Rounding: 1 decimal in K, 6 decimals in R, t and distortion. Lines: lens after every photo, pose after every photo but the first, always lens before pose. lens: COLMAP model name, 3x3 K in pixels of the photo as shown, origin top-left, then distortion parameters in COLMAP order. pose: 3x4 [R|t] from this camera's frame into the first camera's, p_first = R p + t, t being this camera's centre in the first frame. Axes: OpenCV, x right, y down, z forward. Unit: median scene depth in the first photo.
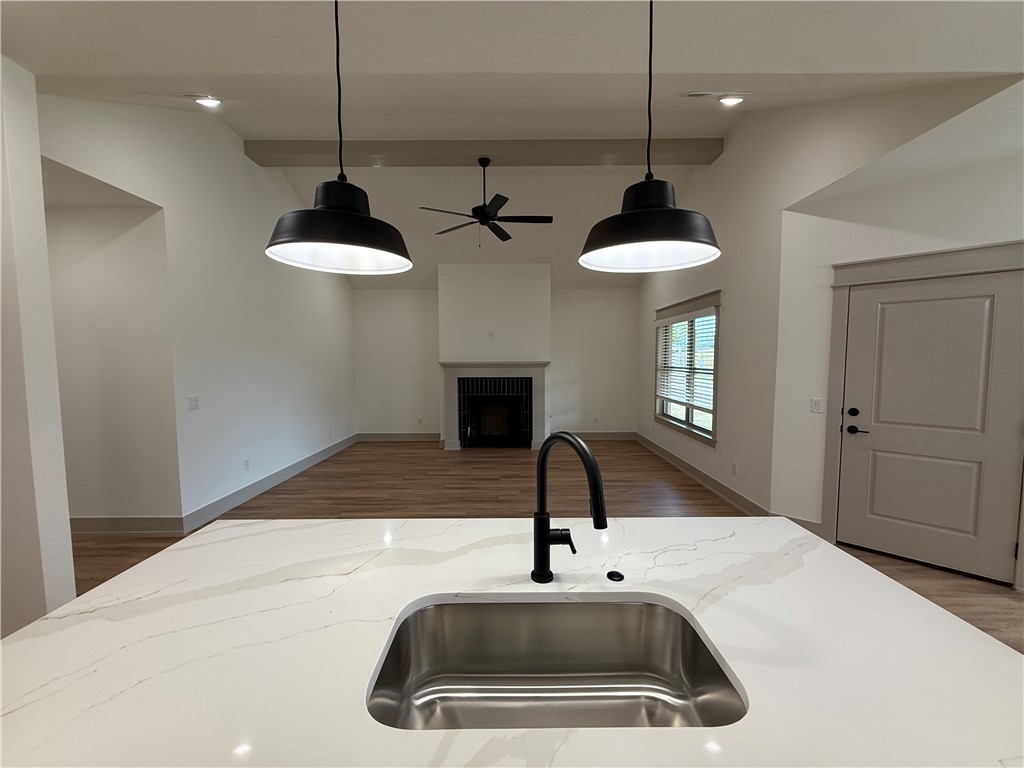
lens RADIAL K [[405.6, 0, 514.6], [0, 405.6, 386.9], [0, 0, 1]] dist [-0.001991, 0.000033]
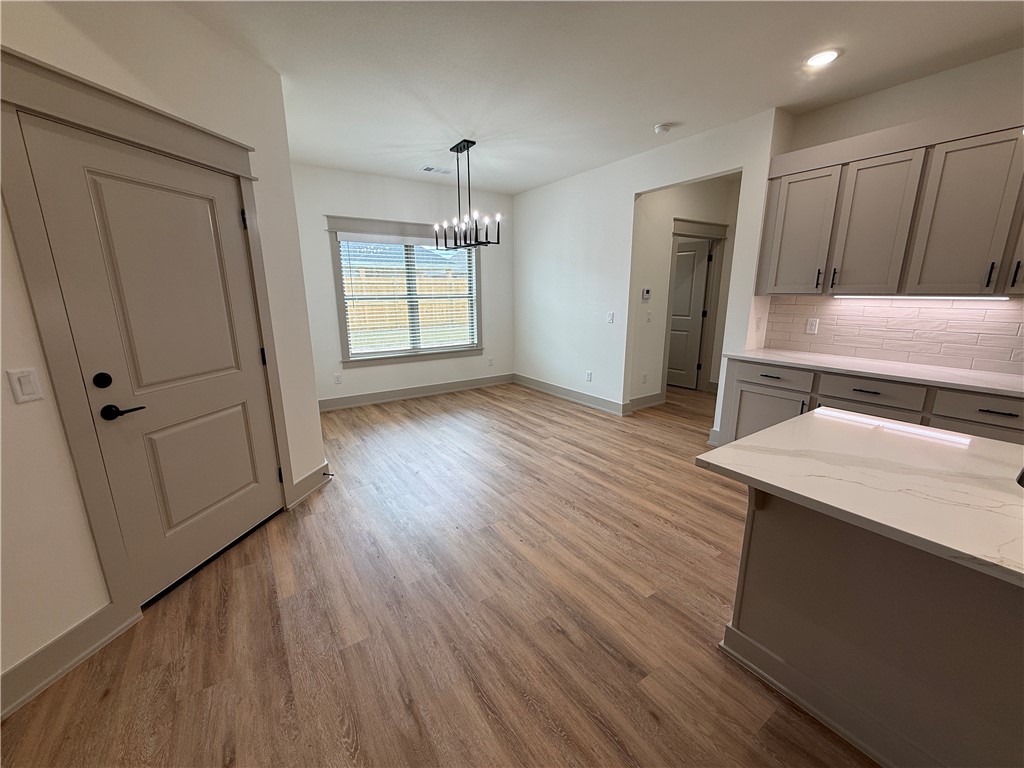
lens RADIAL K [[410.7, 0, 514.0], [0, 410.7, 384.8], [0, 0, 1]] dist [0.001552, -0.000100]
pose [[-0.556988, -0.180859, 0.810589, 0.063230], [0.065541, 0.963385, 0.259987, -0.023601], [-0.827931, 0.197937, -0.524740, 0.535654]]
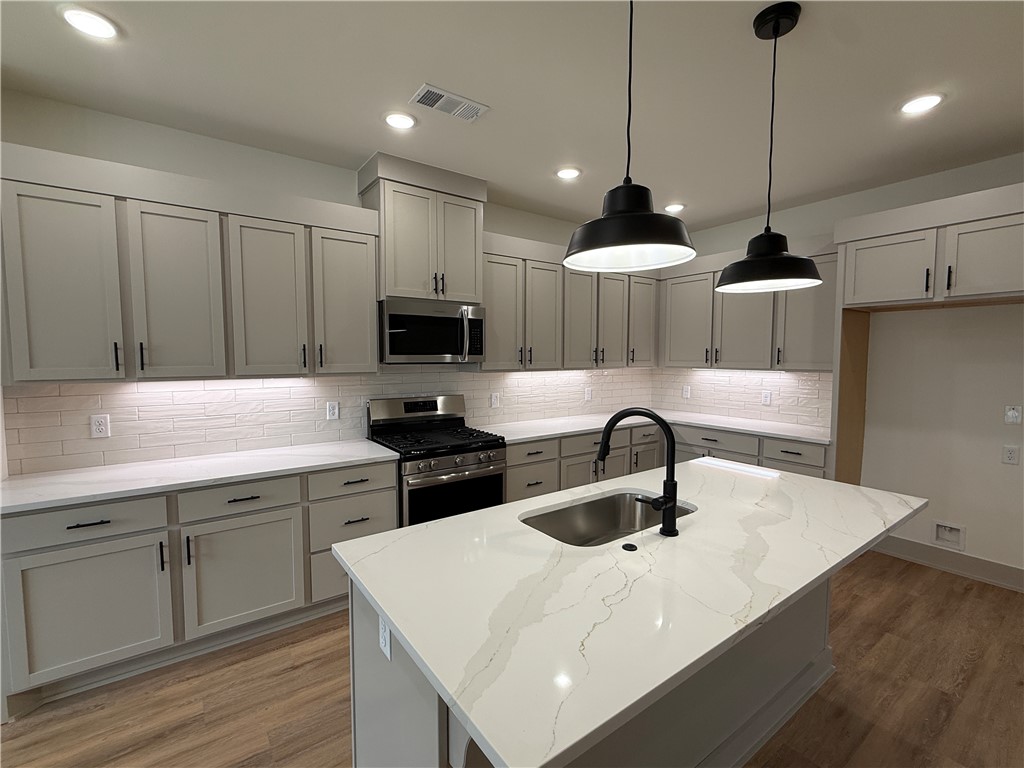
lens RADIAL K [[455.0, 0, 513.4], [0, 455.0, 387.3], [0, 0, 1]] dist [-0.001751, 0.000187]
pose [[-0.814658, 0.045362, -0.578165, 0.274954], [-0.038061, 0.990605, 0.131352, -0.030401], [0.578692, 0.129012, -0.805277, 0.396616]]
